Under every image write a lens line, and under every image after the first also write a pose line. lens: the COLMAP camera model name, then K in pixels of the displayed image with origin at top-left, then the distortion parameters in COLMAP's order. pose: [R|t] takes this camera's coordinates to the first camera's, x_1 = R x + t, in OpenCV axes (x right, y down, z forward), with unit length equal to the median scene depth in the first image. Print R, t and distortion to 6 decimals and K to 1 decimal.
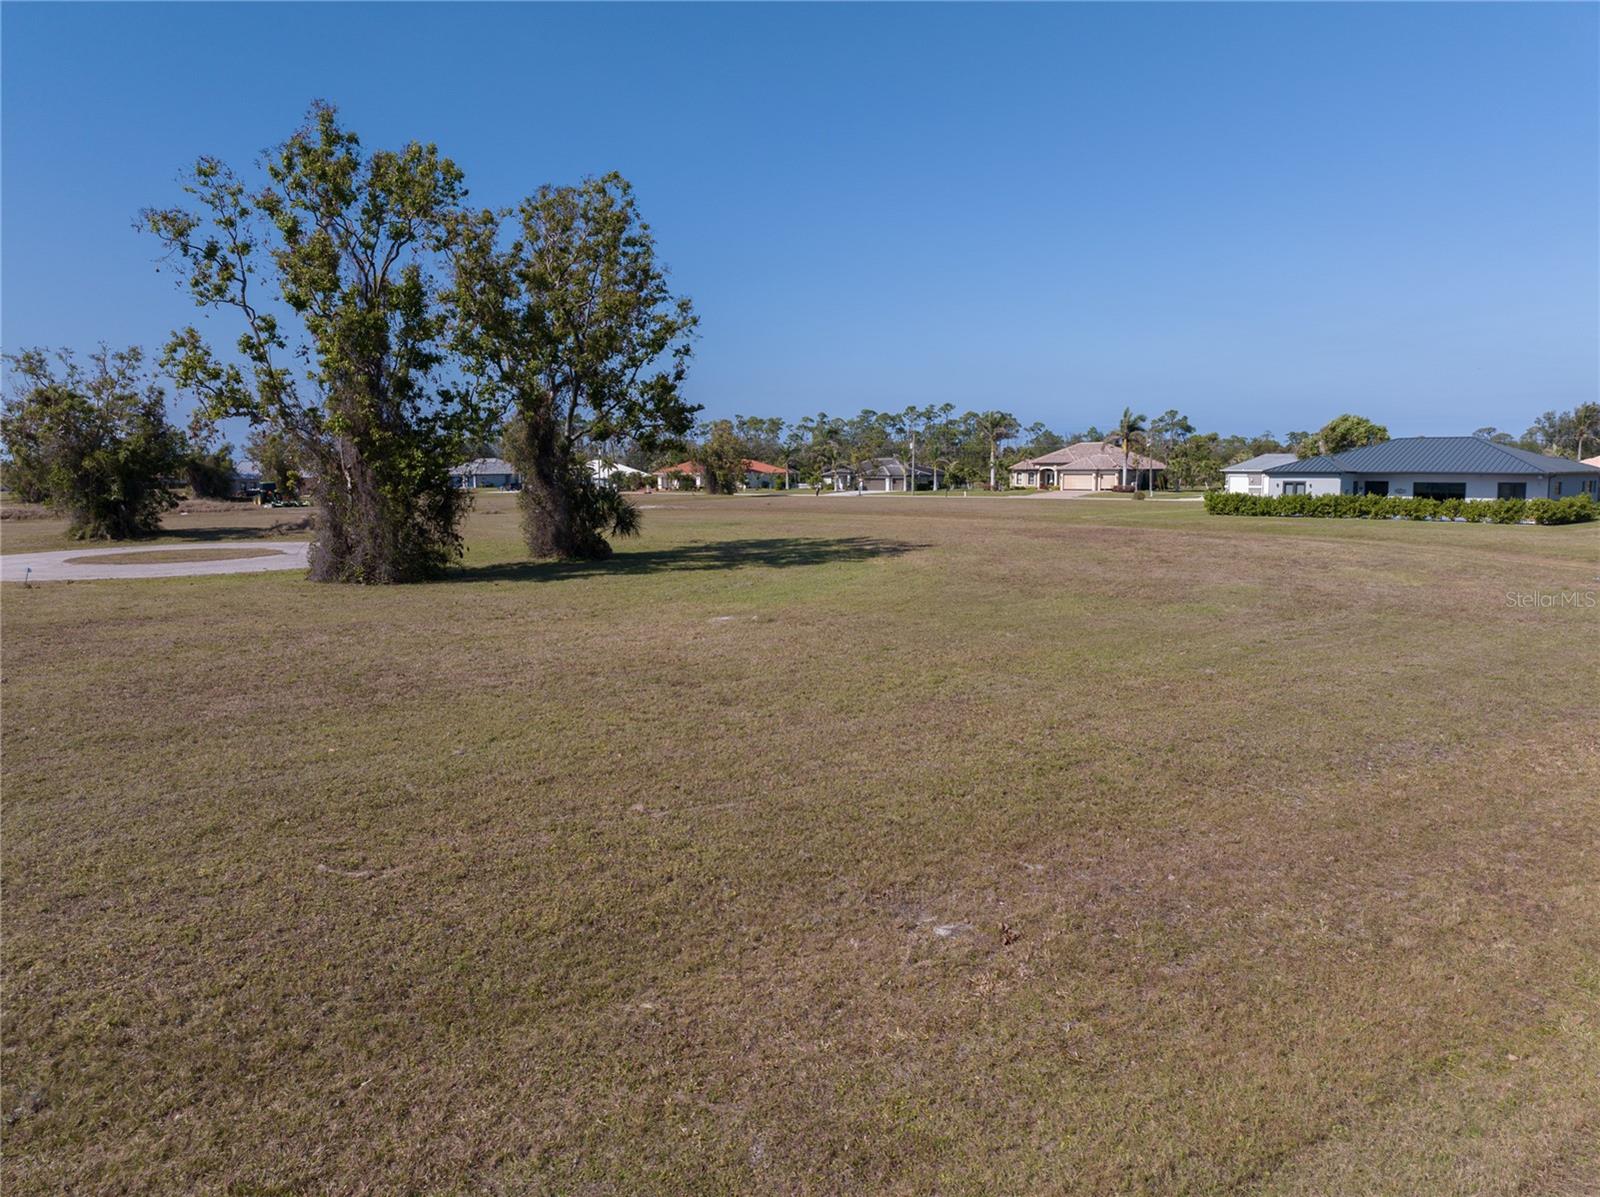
lens RADIAL K [[1123.3, 0, 800.9], [0, 1123.3, 606.8], [0, 0, 1]] dist [-0.030590, -0.001030]
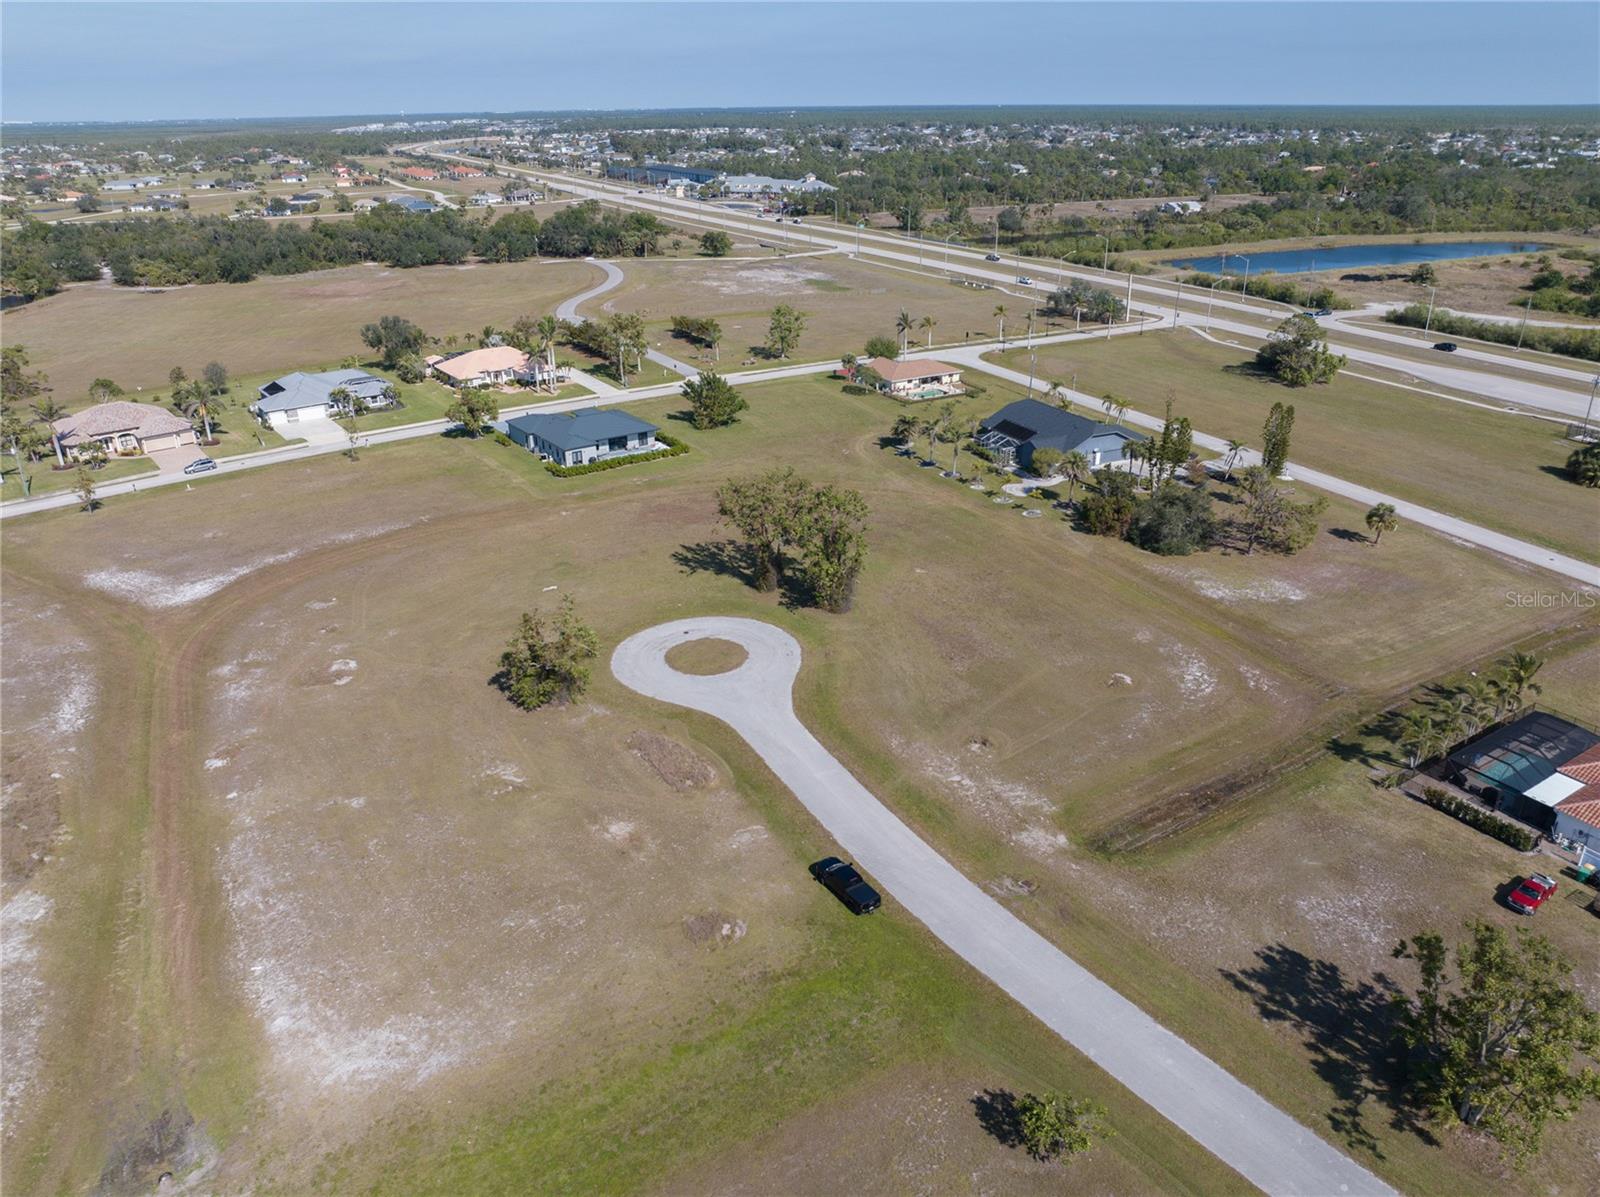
lens RADIAL K [[1130.5, 0, 800.0], [0, 1130.5, 589.5], [0, 0, 1]] dist [-0.032838, -0.004376]
pose [[0.121731, -0.390827, 0.912379, -1.651879], [0.132503, 0.917387, 0.375293, -0.649621], [-0.983679, 0.075208, 0.163460, 0.247917]]
